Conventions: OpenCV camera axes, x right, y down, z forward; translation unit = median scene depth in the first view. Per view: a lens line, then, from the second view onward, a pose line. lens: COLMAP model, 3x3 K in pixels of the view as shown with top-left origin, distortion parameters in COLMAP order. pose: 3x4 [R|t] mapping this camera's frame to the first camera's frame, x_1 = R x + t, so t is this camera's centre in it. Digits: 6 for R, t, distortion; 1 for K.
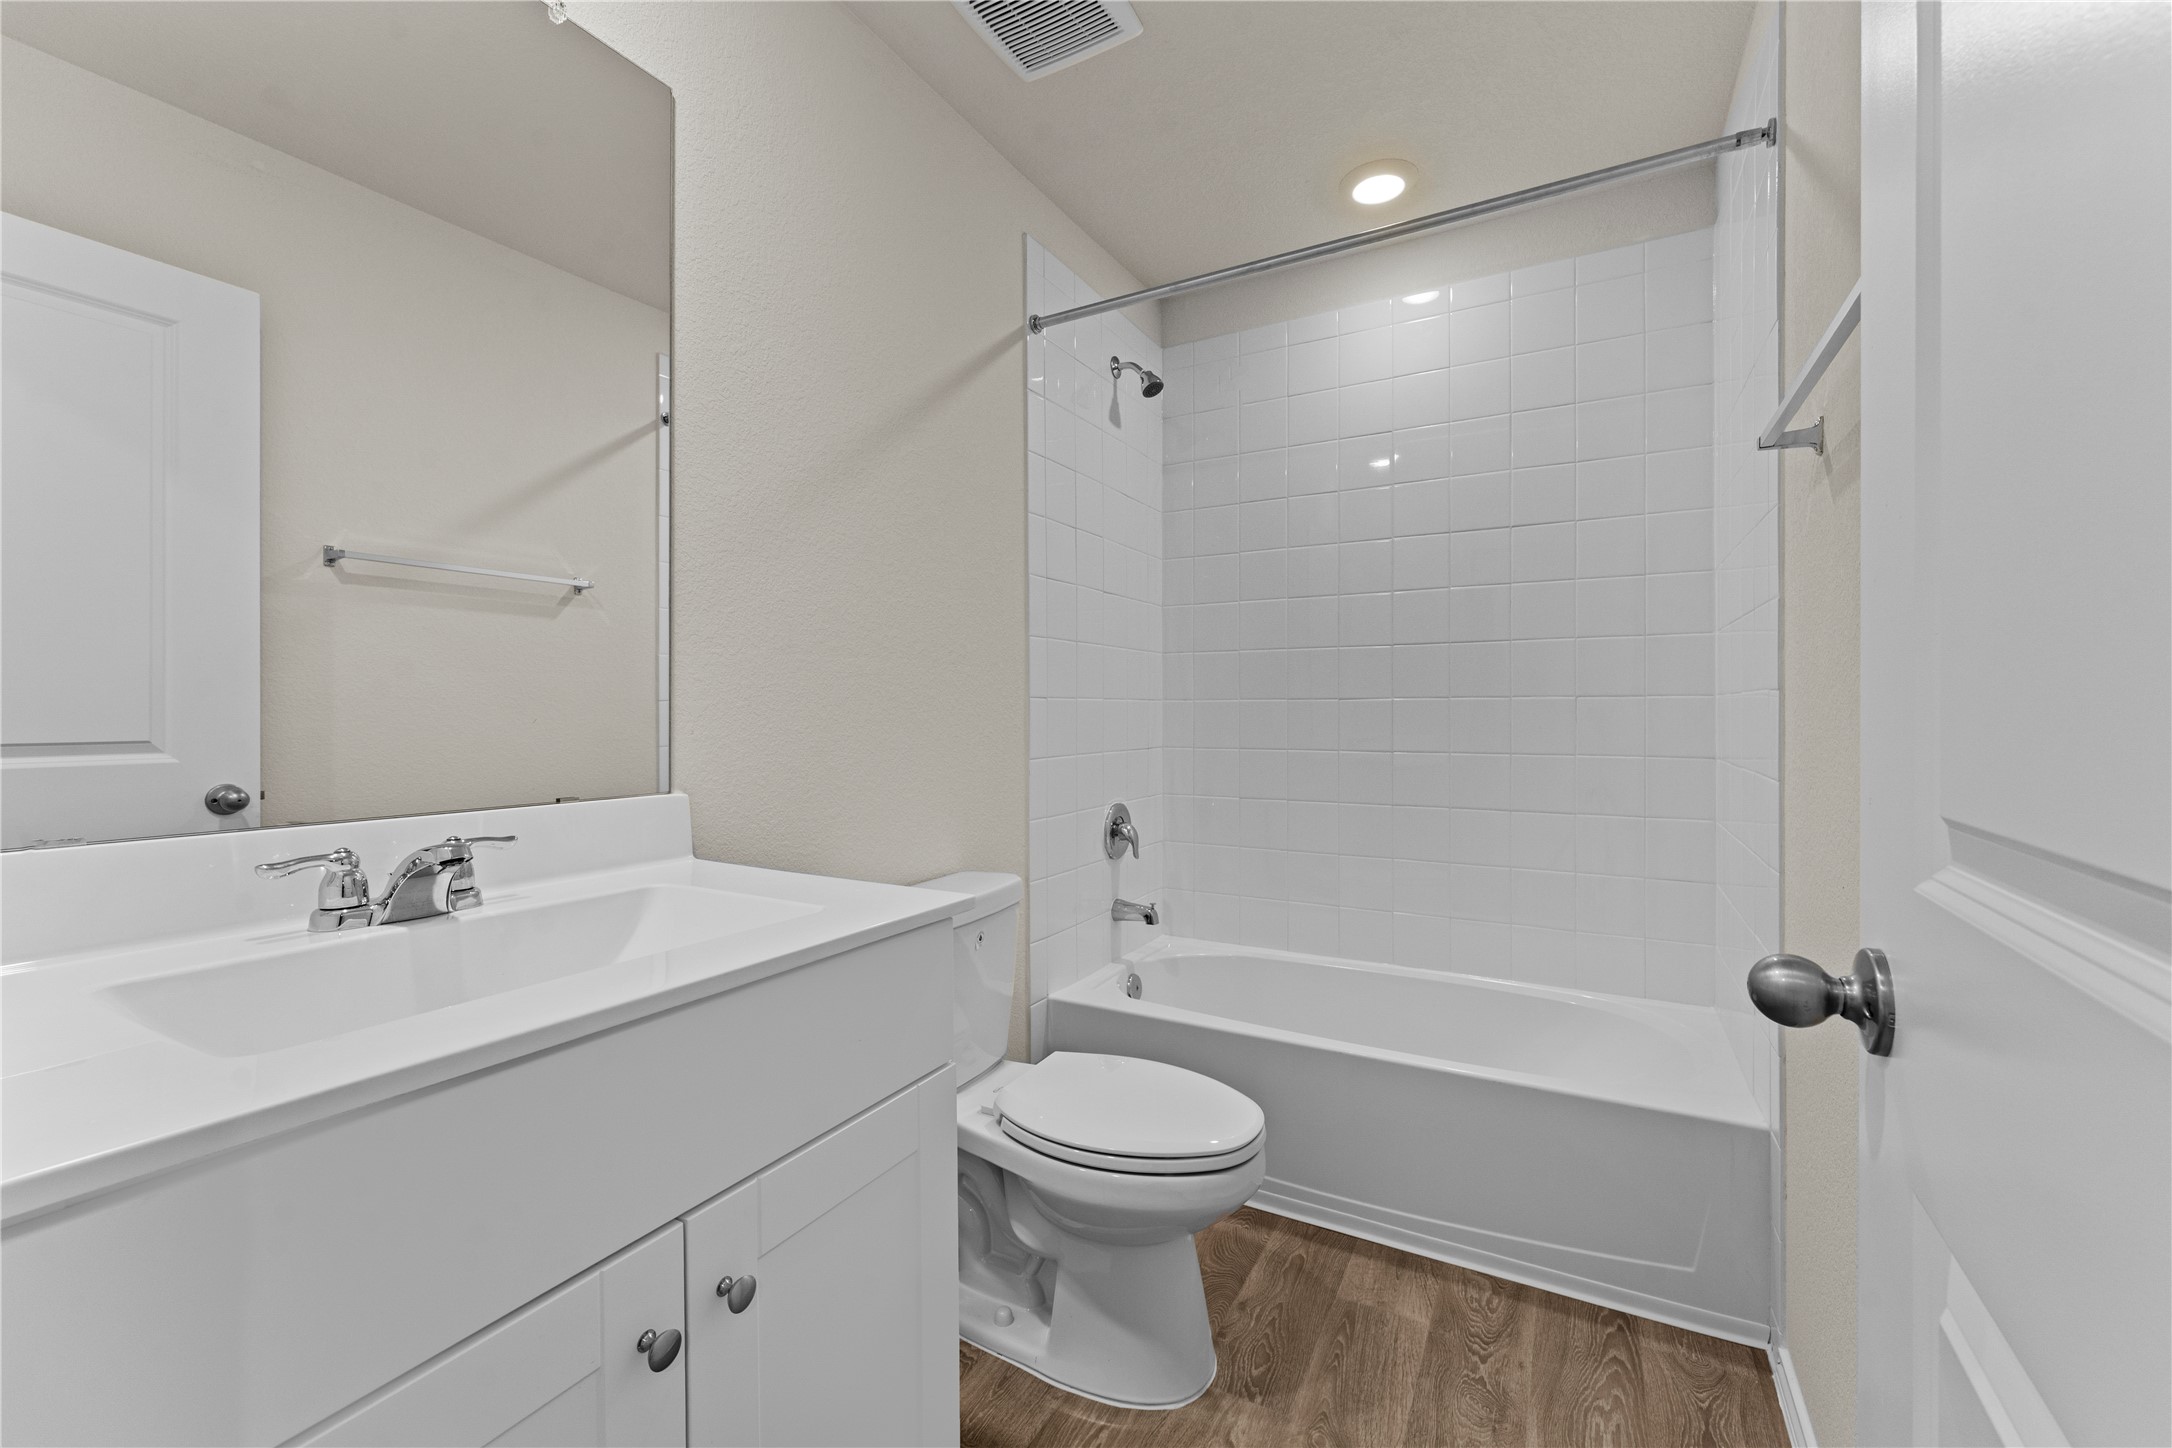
lens RADIAL K [[886.7, 0, 1084.2], [0, 886.7, 718.0], [0, 0, 1]] dist [0.000981, 0.000357]
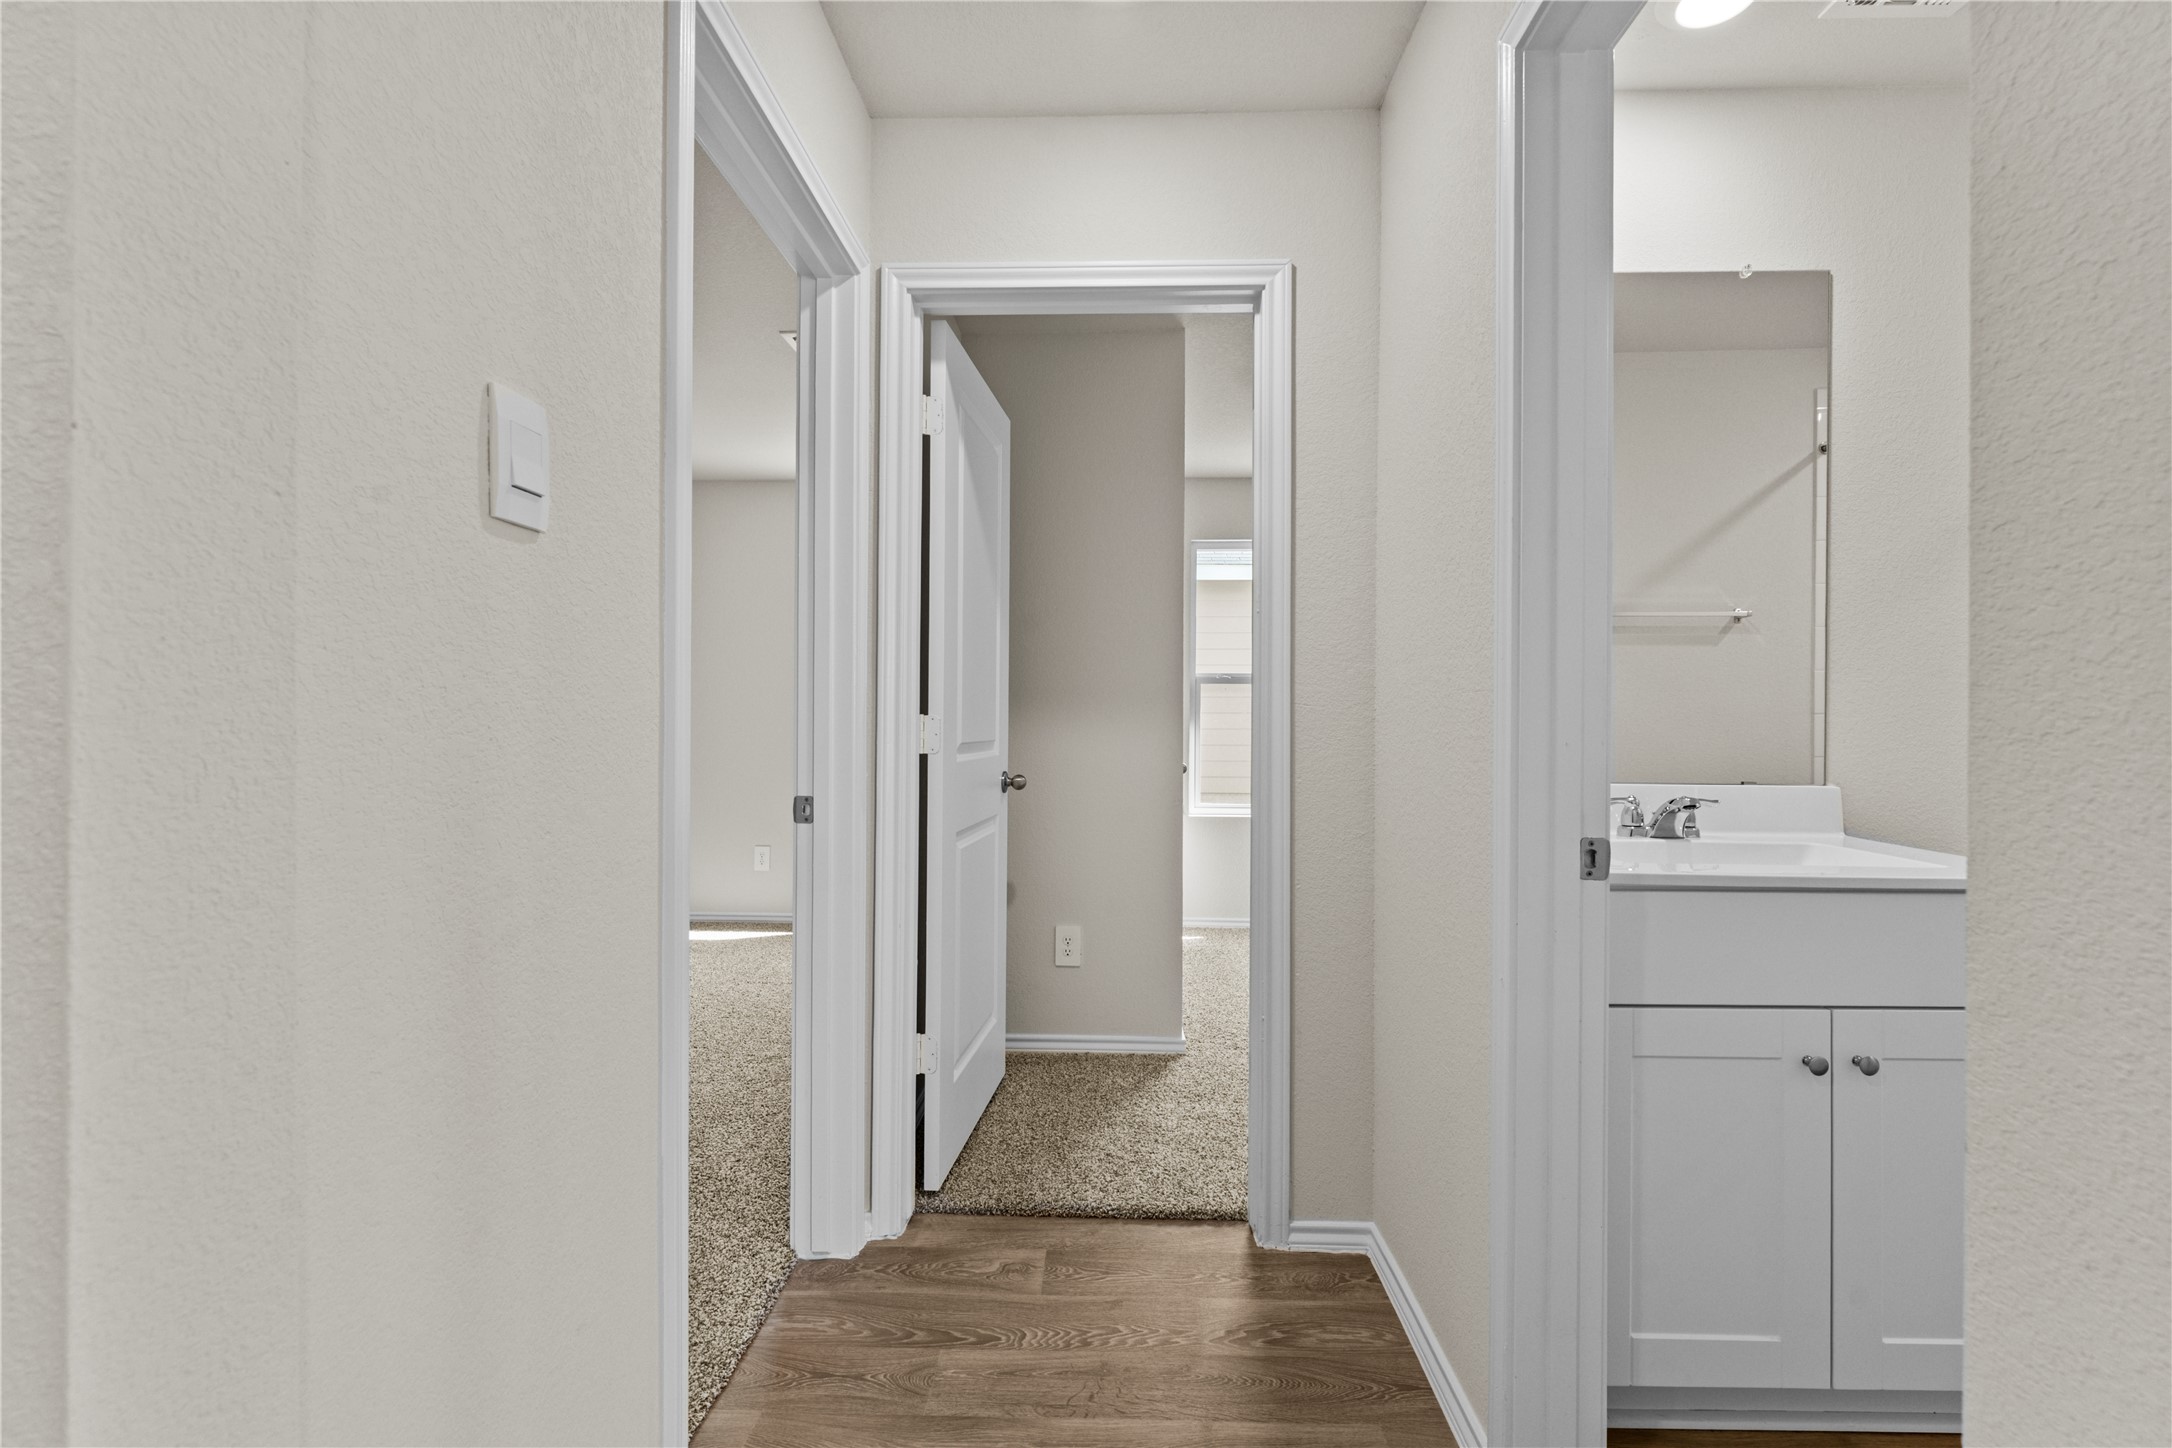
lens RADIAL K [[956.3, 0, 1087.2], [0, 956.3, 723.4], [0, 0, 1]] dist [0.000991, -0.000297]
pose [[0.458251, 0.004758, -0.888810, 0.324525], [-0.006271, 0.999978, 0.002120, -0.006176], [0.888801, 0.004602, 0.458270, -0.690792]]
